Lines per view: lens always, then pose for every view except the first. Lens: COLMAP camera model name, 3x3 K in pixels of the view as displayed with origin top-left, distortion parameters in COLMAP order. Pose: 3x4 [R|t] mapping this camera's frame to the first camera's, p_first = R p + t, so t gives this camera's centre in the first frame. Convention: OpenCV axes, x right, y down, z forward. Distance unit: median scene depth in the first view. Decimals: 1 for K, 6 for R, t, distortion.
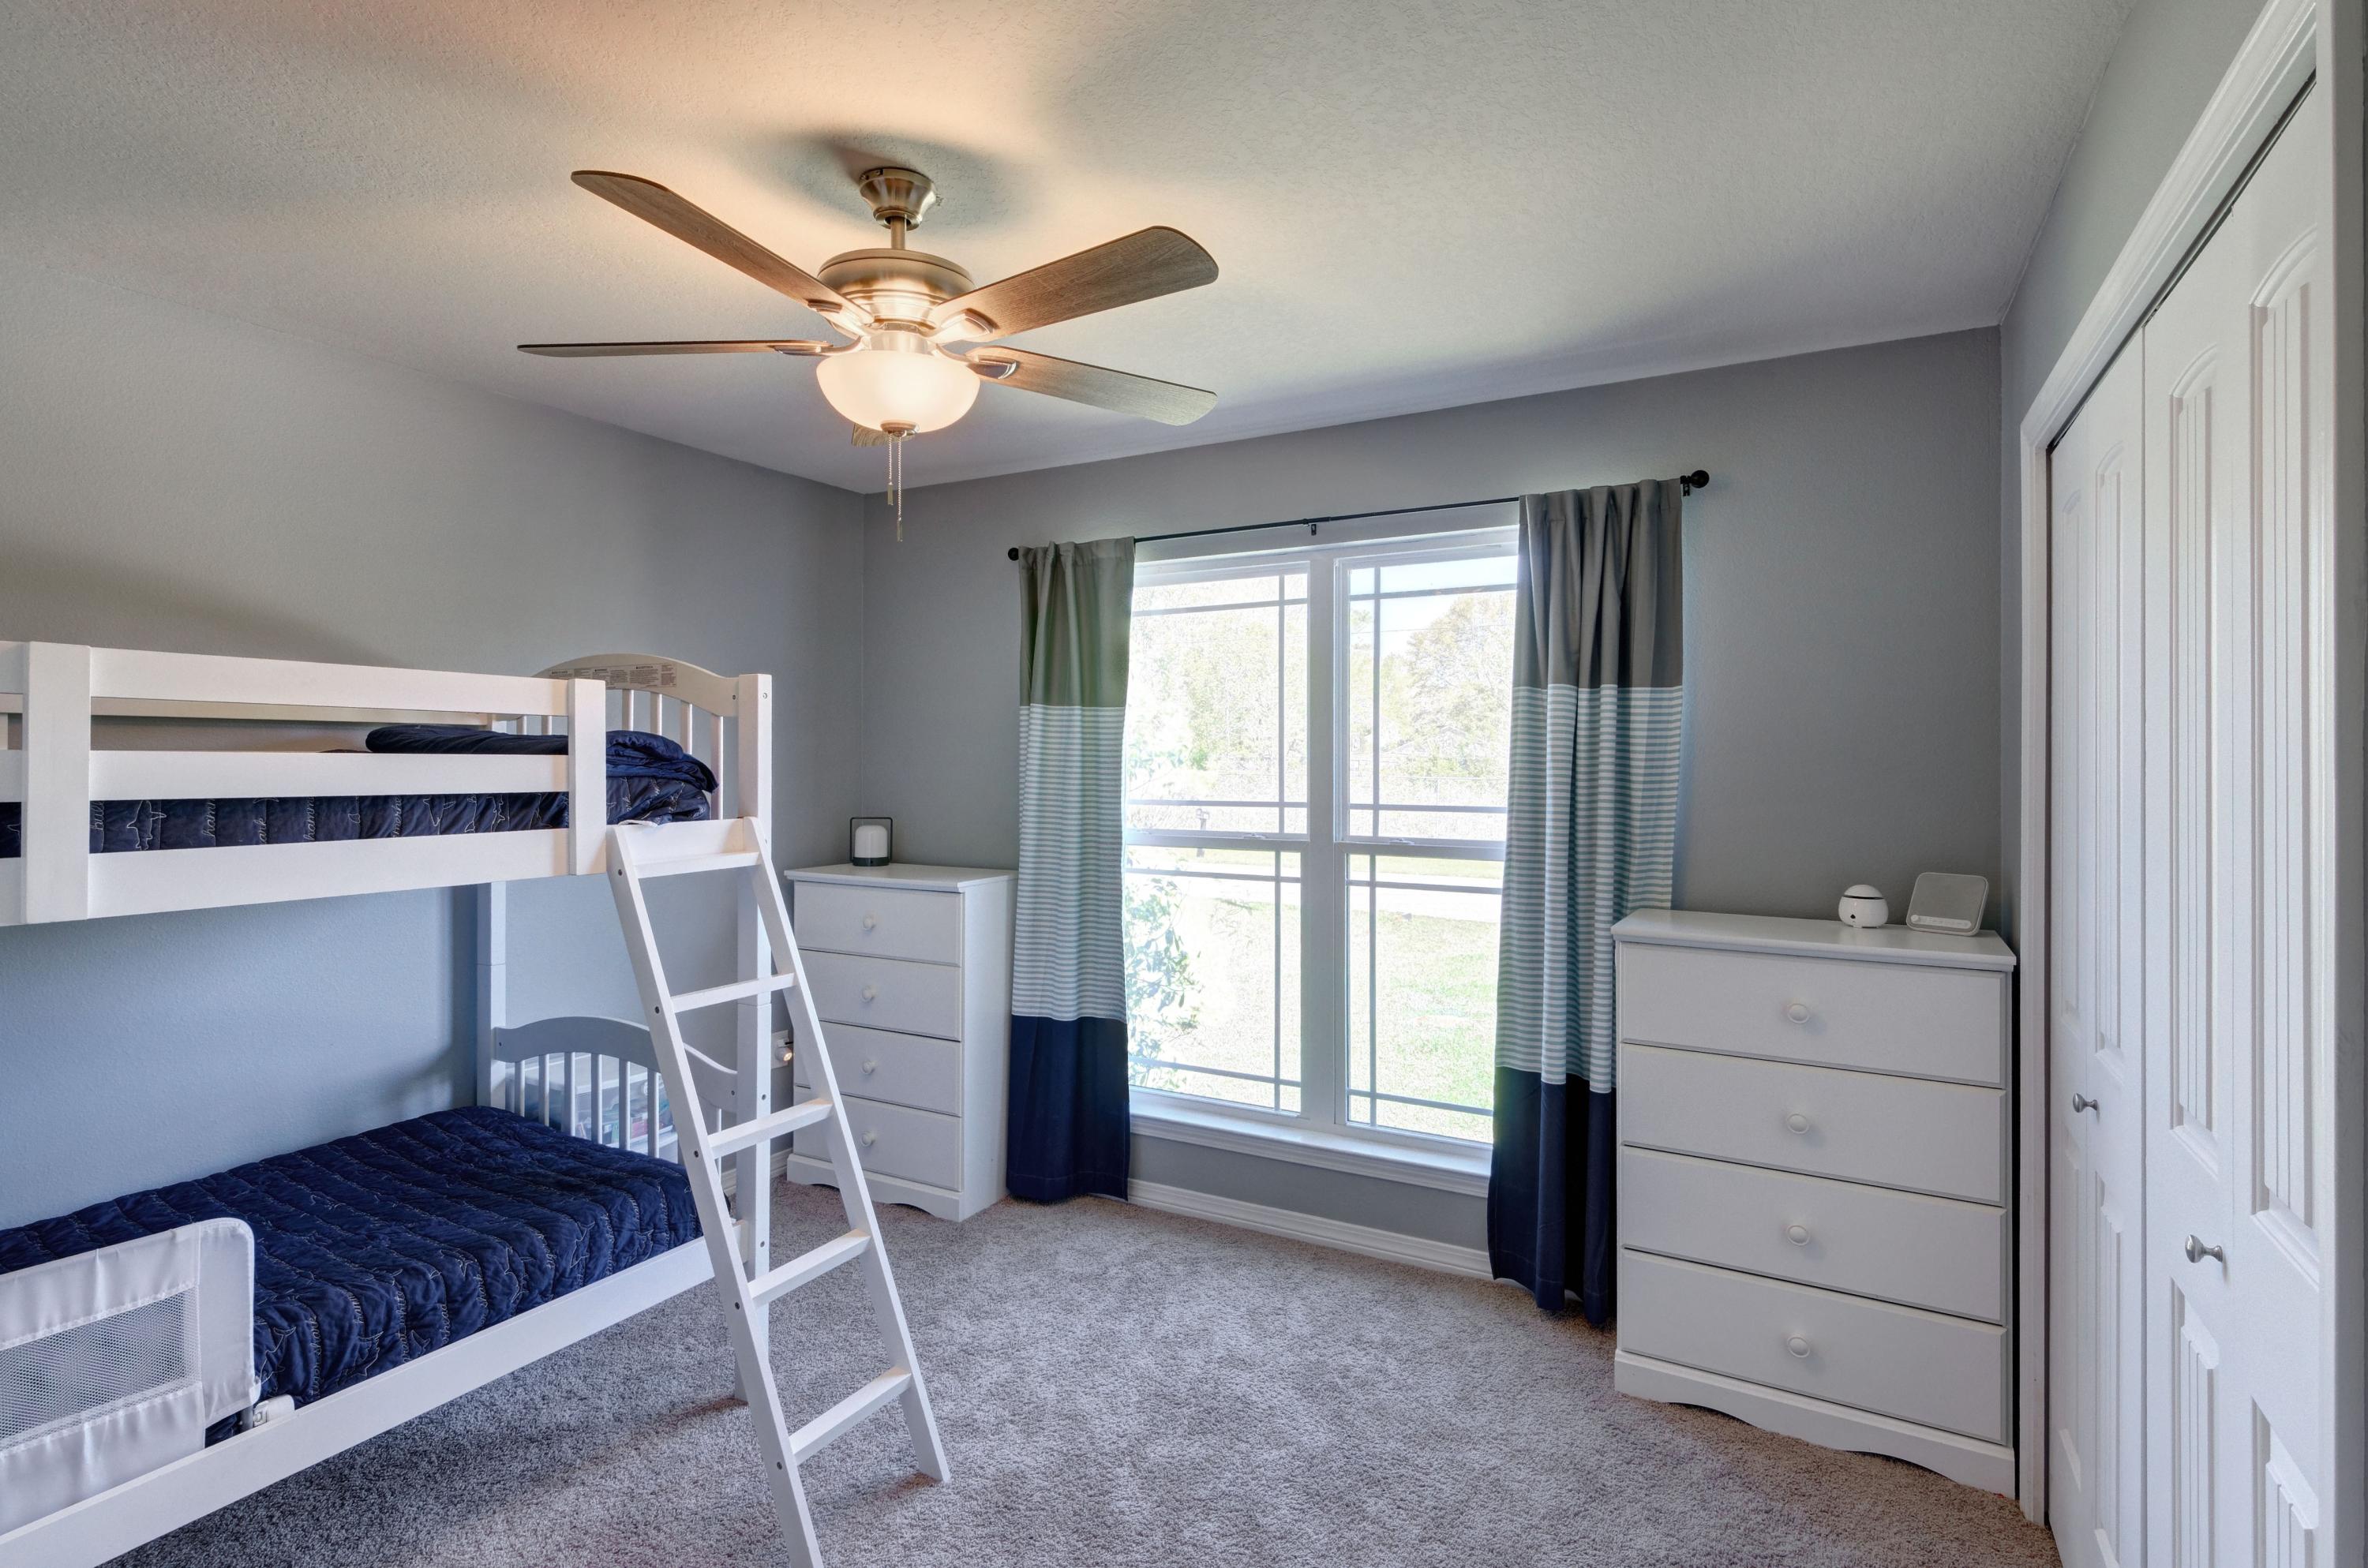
lens RADIAL K [[1148.0, 0, 1180.6], [0, 1148.0, 755.8], [0, 0, 1]] dist [0.000822, 0.000012]
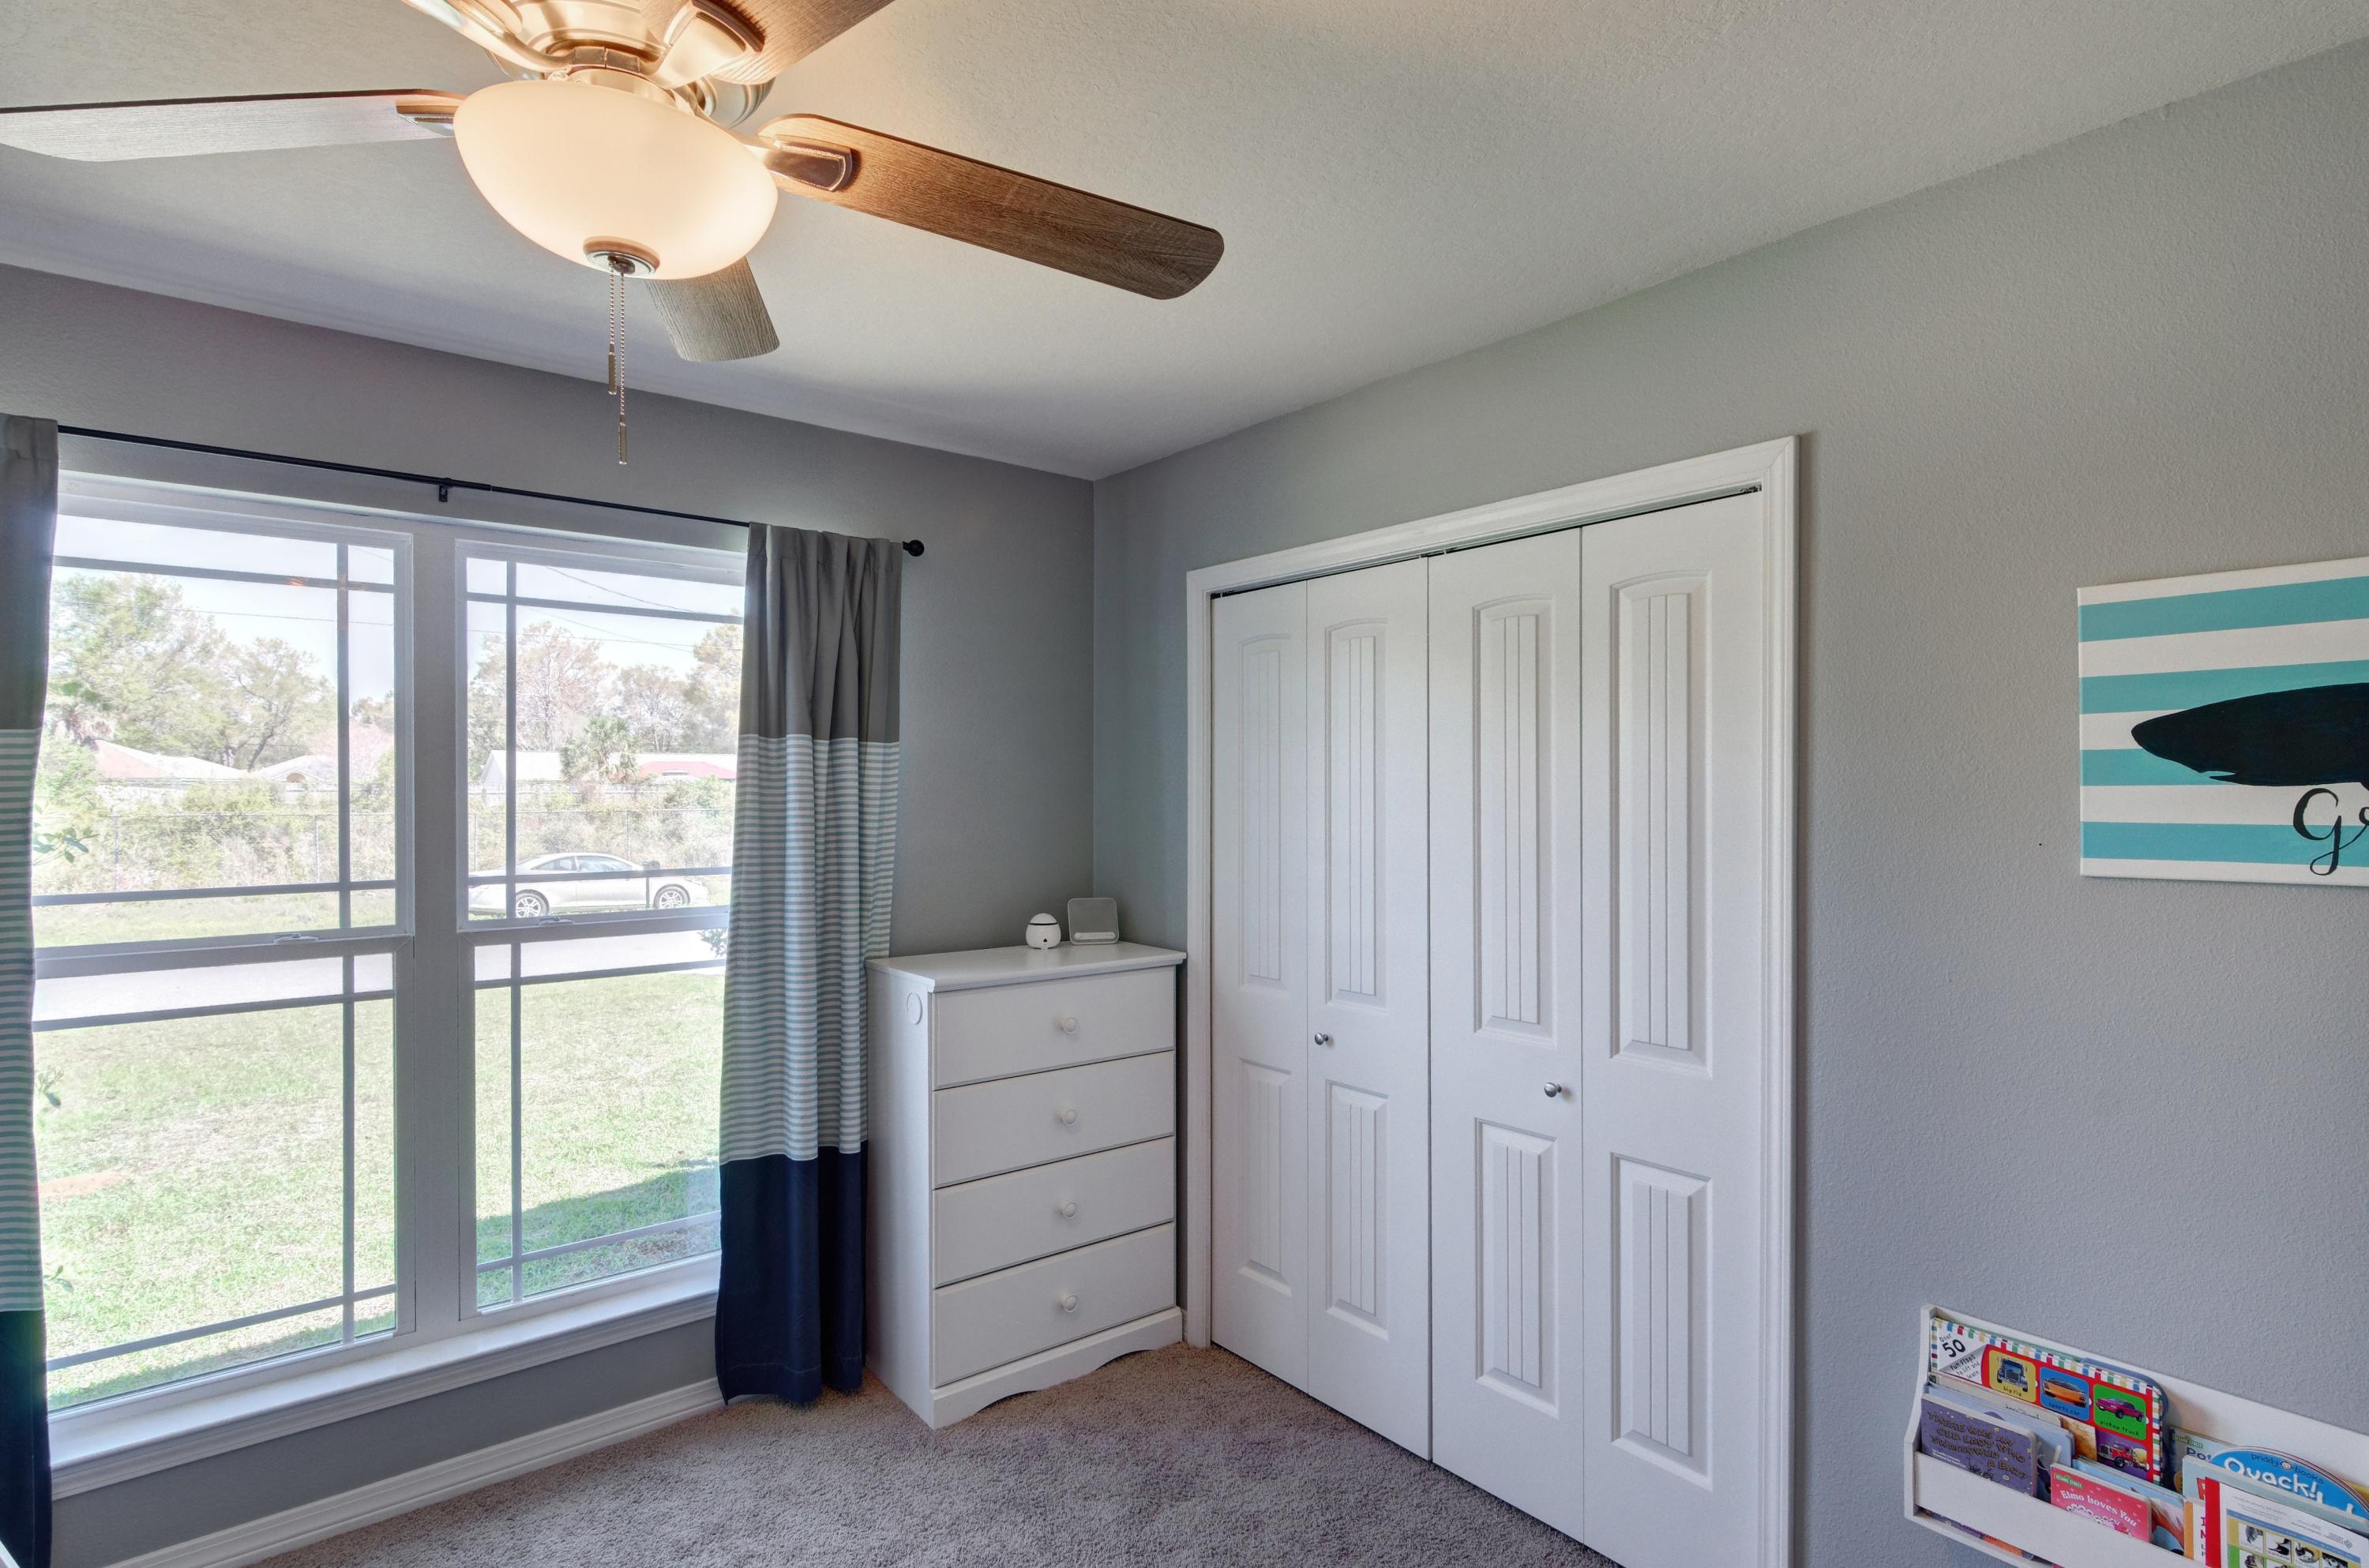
lens RADIAL K [[1182.1, 0, 1157.3], [0, 1182.1, 785.1], [0, 0, 1]] dist [0.003590, 0.000604]
pose [[0.373865, -0.001819, 0.927481, -0.443975], [-0.003633, 0.999988, 0.003426, -0.024182], [-0.927476, -0.004651, 0.373854, 0.353725]]
